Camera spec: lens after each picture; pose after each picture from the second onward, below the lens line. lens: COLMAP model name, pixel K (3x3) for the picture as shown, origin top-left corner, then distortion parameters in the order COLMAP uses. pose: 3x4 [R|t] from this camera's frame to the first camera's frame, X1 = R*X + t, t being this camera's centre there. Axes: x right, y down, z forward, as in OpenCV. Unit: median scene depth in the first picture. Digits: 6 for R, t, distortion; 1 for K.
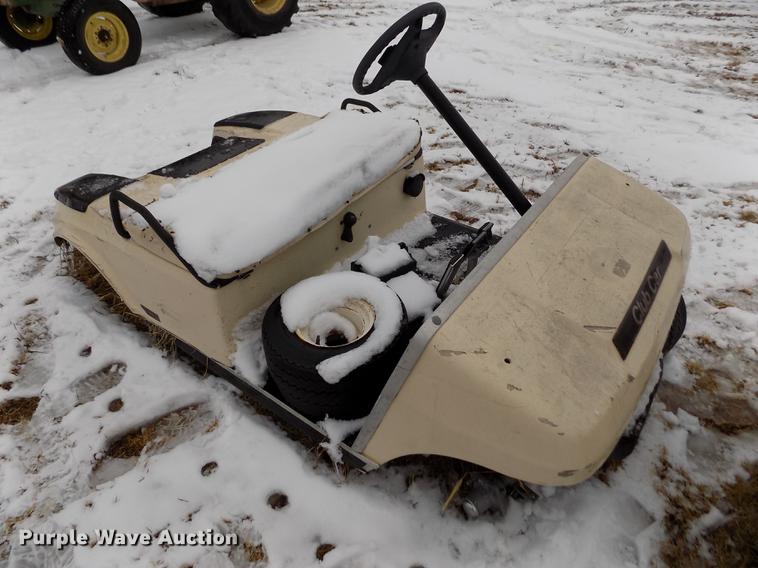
lens RADIAL K [[508.5, 0, 380.4], [0, 508.5, 279.6], [0, 0, 1]] dist [-0.061848, 0.061865]
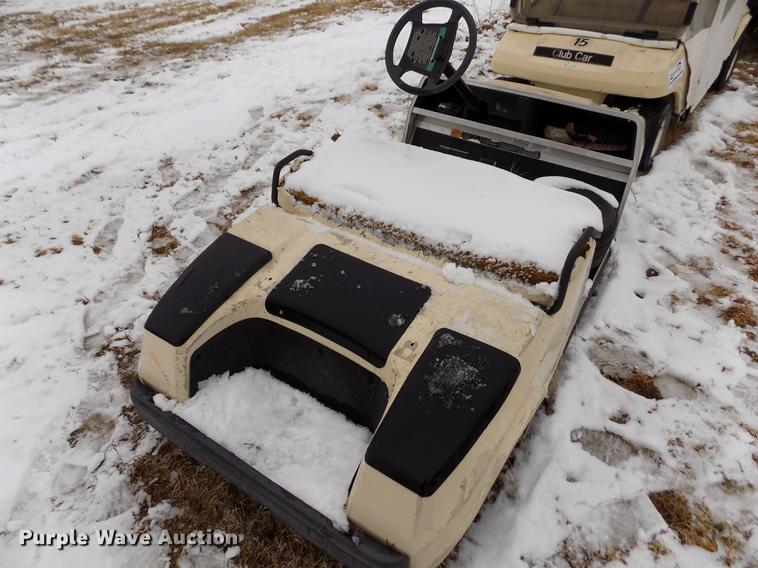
lens RADIAL K [[508.5, 0, 379.6], [0, 508.5, 275.0], [0, 0, 1]] dist [-0.061848, 0.061865]
pose [[-0.059519, -0.621113, 0.781457, -0.579521], [0.630275, 0.583683, 0.511924, -0.388377], [-0.774087, 0.523003, 0.356732, 0.447762]]
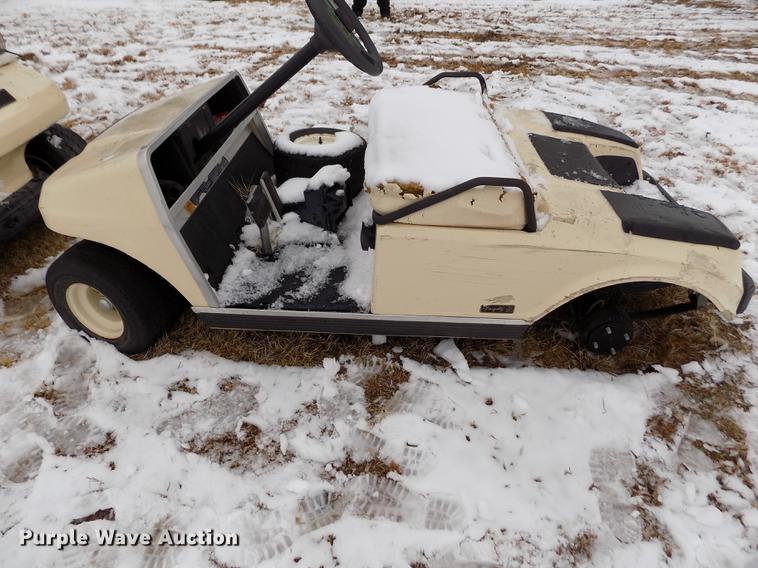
lens RADIAL K [[508.5, 0, 378.3], [0, 508.5, 281.0], [0, 0, 1]] dist [-0.061848, 0.061865]
pose [[-0.823380, 0.335504, -0.457692, 0.273380], [-0.350235, 0.334169, 0.875024, -0.538126], [0.446520, 0.880777, -0.157643, 0.759577]]
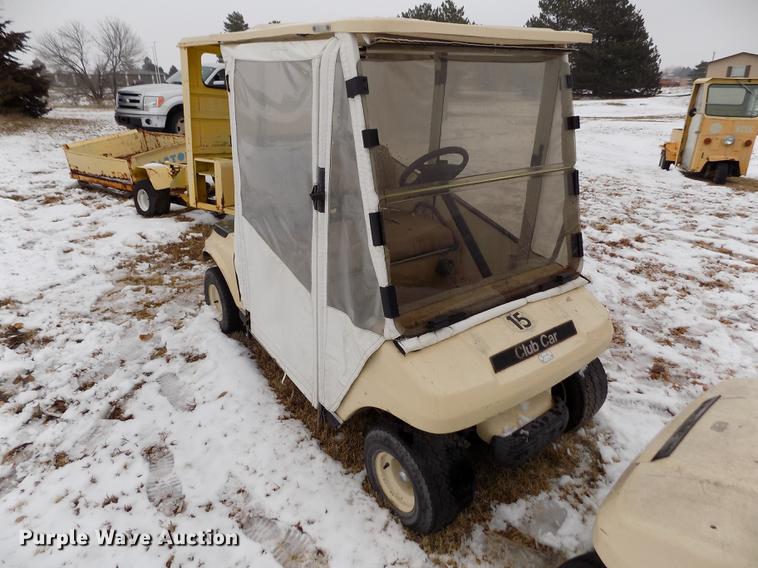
lens RADIAL K [[508.5, 0, 384.0], [0, 508.5, 282.4], [0, 0, 1]] dist [-0.061848, 0.061865]
pose [[-0.979033, -0.104055, 0.175122, 0.409734], [0.101519, 0.496088, 0.862317, -0.484156], [-0.176604, 0.862015, -0.475123, 0.535838]]
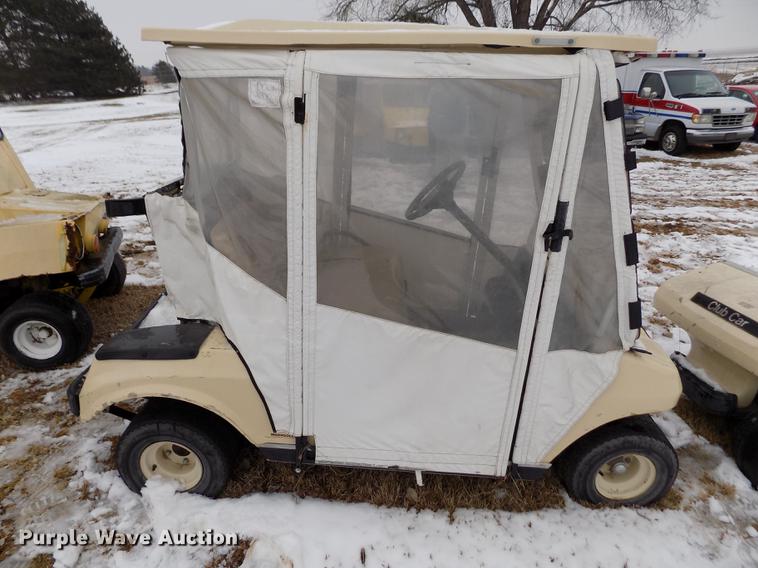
lens RADIAL K [[508.5, 0, 377.6], [0, 508.5, 281.4], [0, 0, 1]] dist [-0.061848, 0.061865]
pose [[-0.755279, 0.240401, -0.609722, 0.990989], [-0.407613, 0.556200, 0.724219, -0.321894], [0.513230, 0.795518, -0.322095, 0.317204]]
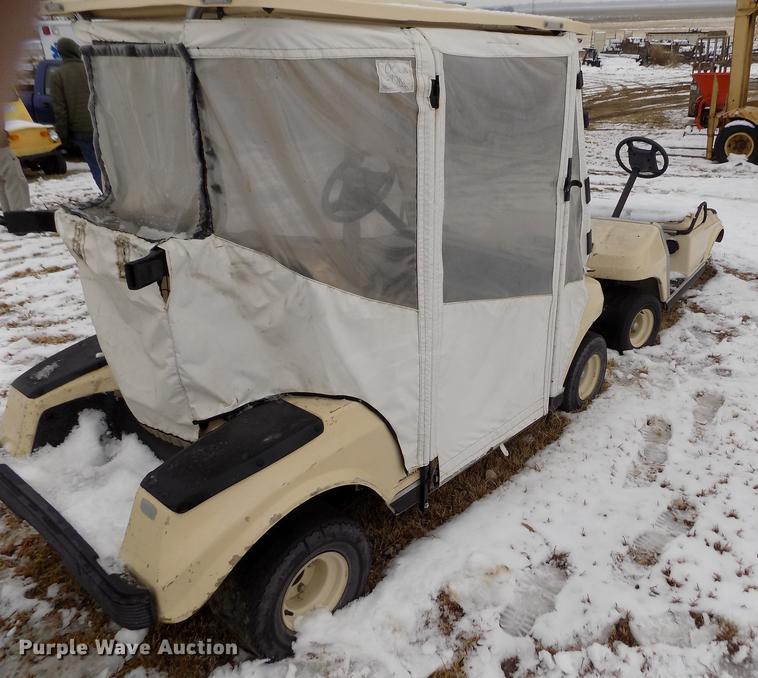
lens RADIAL K [[636.7, 0, 469.0], [0, 636.7, 353.6], [0, 0, 1]] dist [-0.039595, 0.057801]
pose [[0.088857, 0.418922, -0.903664, 1.286054], [-0.606774, 0.742245, 0.284427, -0.075680], [0.789893, 0.523046, 0.320144, 0.002781]]
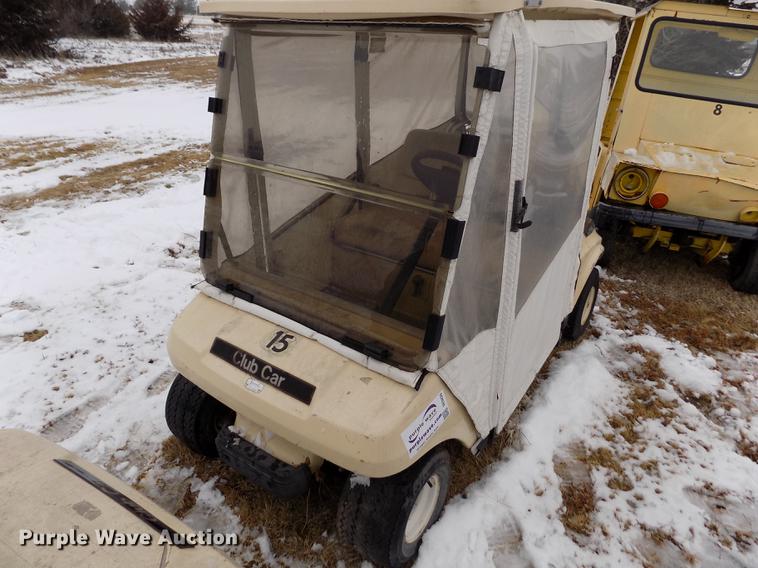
lens RADIAL K [[508.5, 0, 377.7], [0, 508.5, 280.0], [0, 0, 1]] dist [-0.061848, 0.061865]
pose [[-0.116734, -0.462114, 0.879104, -0.075132], [0.587260, 0.681717, 0.436335, -0.153482], [-0.800936, 0.567198, 0.191802, 0.059956]]
